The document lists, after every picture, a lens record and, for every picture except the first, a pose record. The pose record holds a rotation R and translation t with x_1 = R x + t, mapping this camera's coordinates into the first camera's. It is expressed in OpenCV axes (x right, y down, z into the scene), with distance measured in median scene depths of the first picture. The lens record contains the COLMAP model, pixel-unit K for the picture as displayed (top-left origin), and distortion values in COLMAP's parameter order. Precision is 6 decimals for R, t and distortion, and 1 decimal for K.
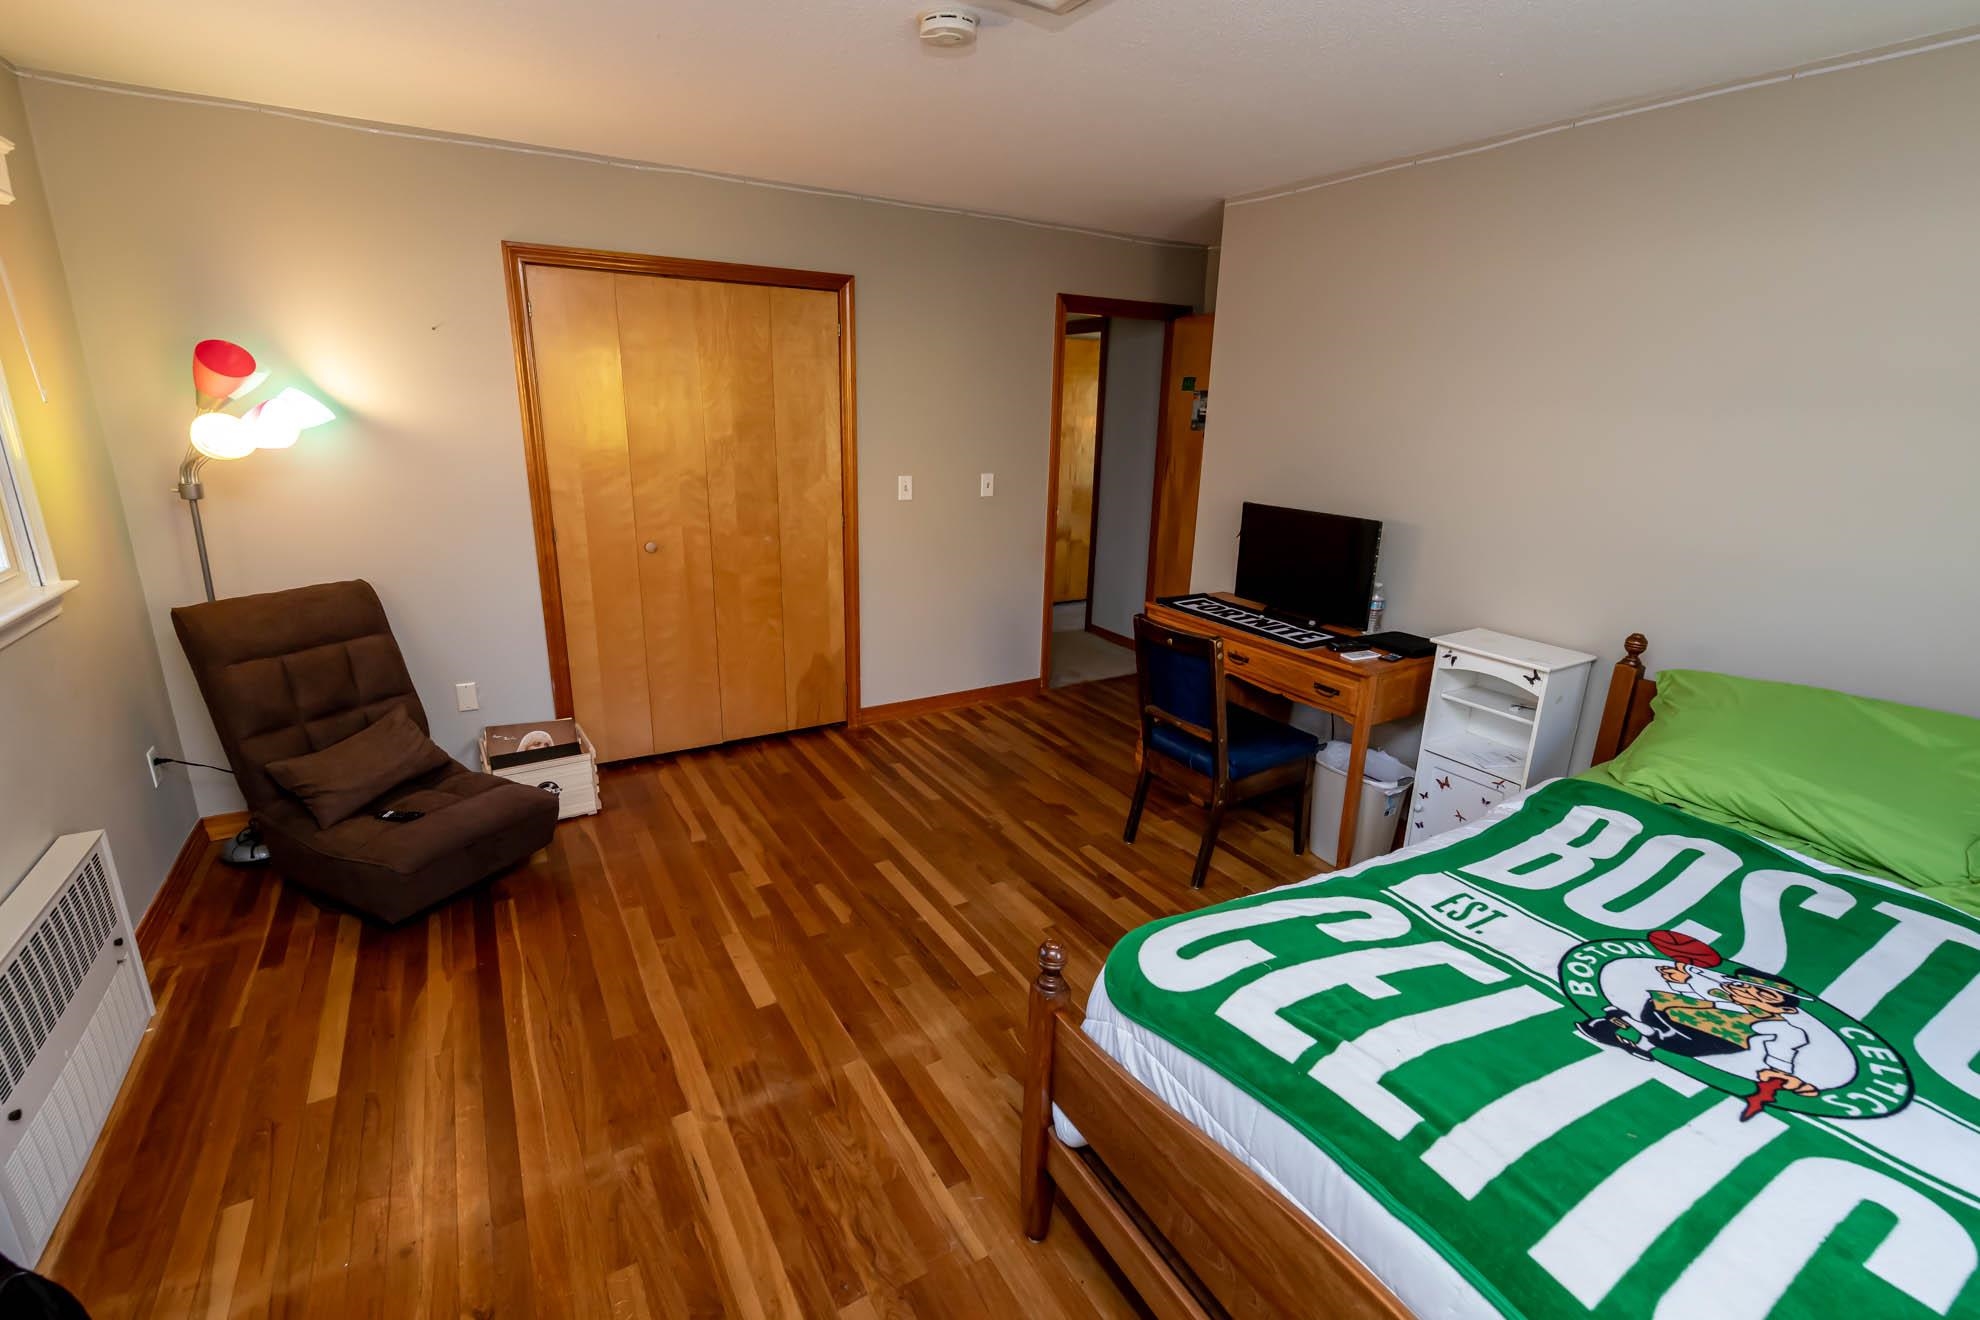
lens RADIAL K [[871.2, 0, 987.1], [0, 871.2, 668.2], [0, 0, 1]] dist [0.006291, -0.001211]
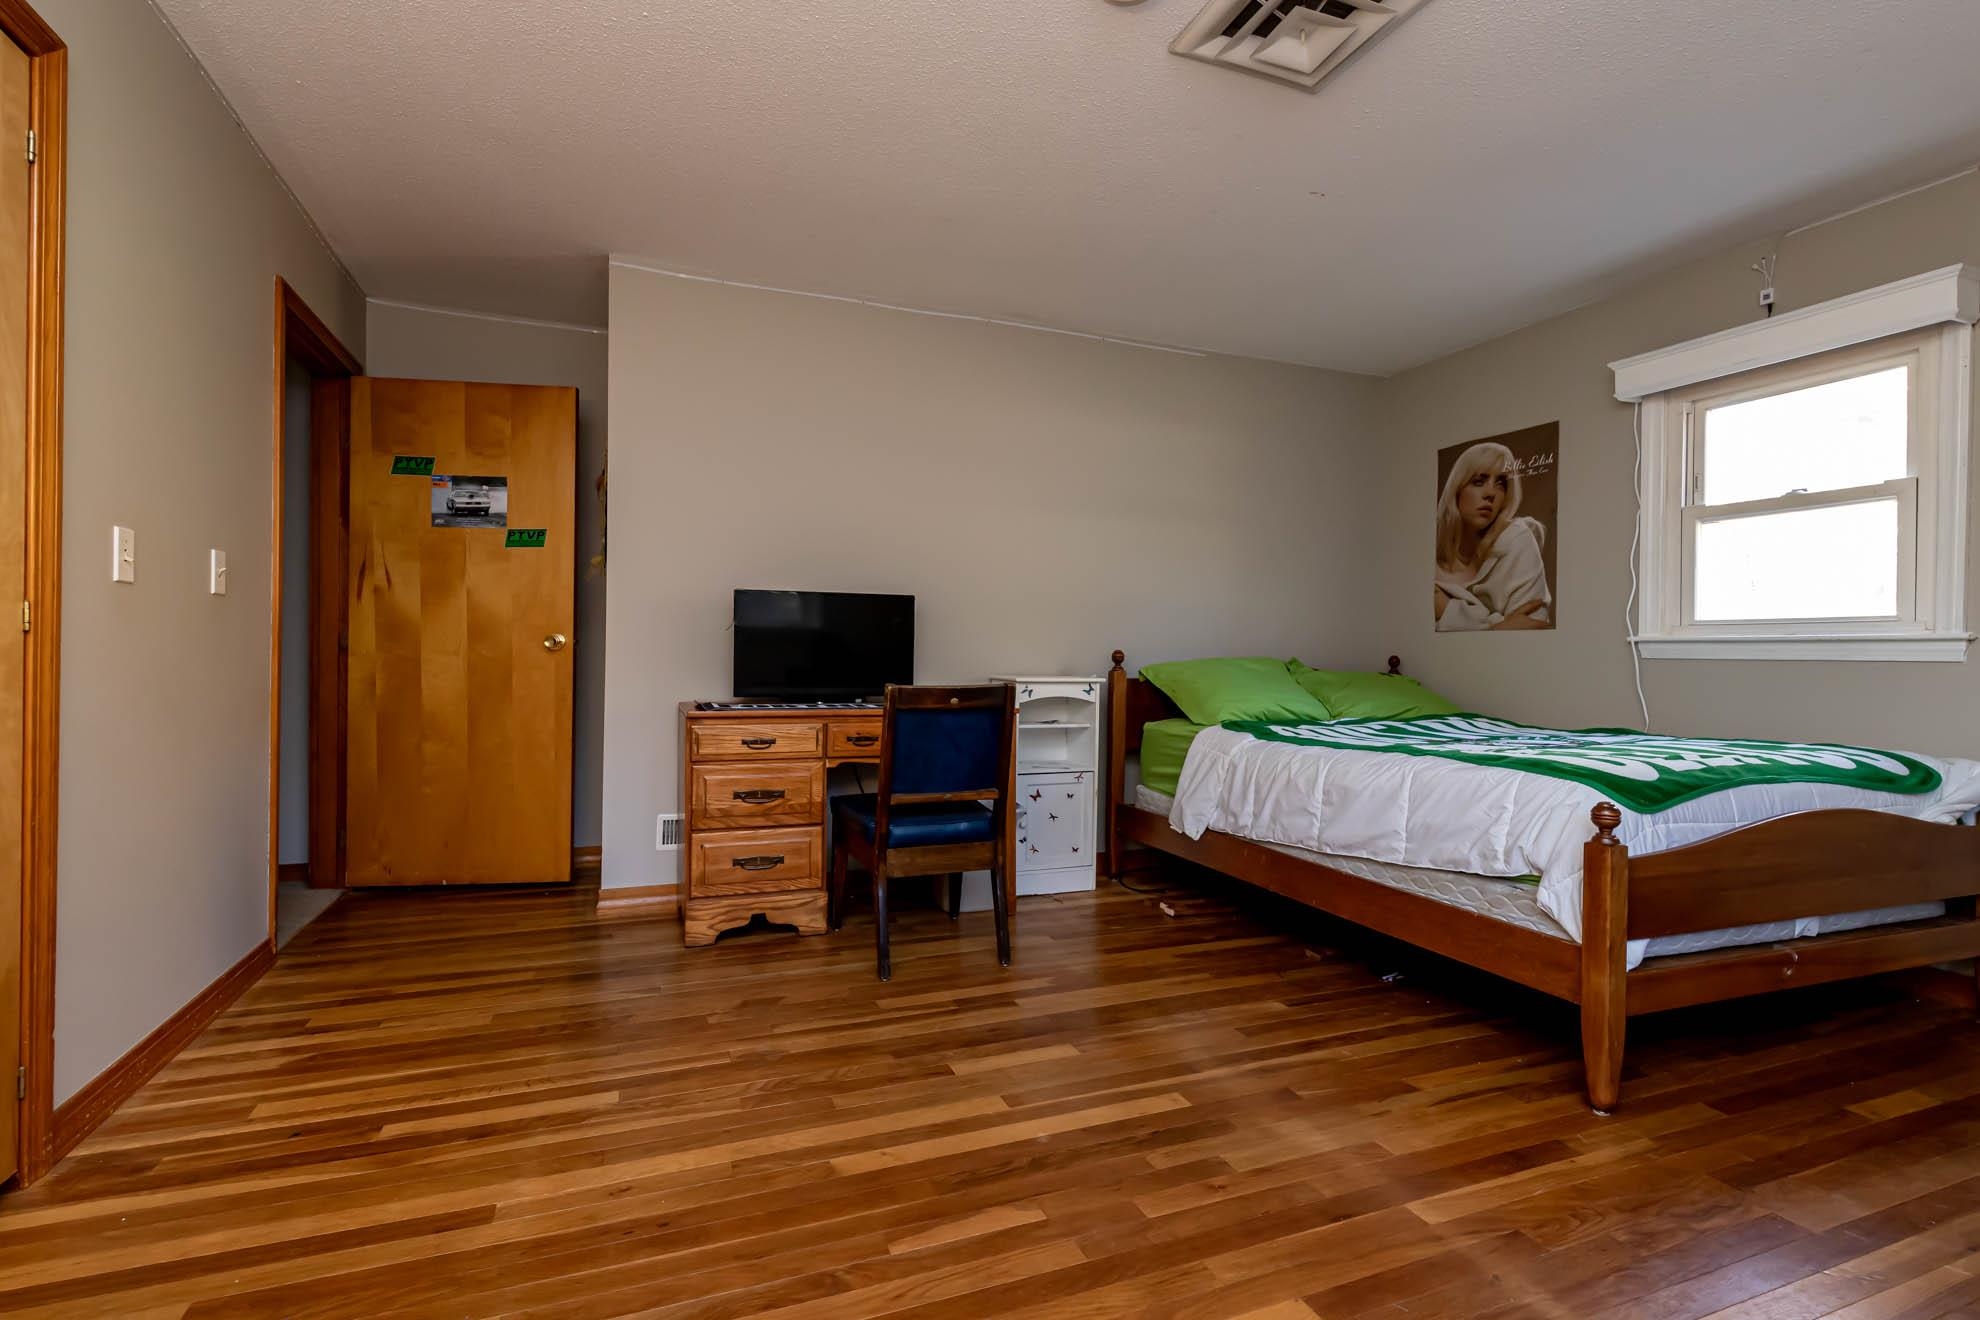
lens RADIAL K [[871.2, 0, 934.9], [0, 871.2, 655.9], [0, 0, 1]] dist [0.006291, -0.001211]
pose [[0.204113, -0.019205, 0.978759, -0.641317], [0.264455, 0.963717, -0.036240, -0.045801], [-0.942551, 0.266234, 0.201786, 0.766296]]
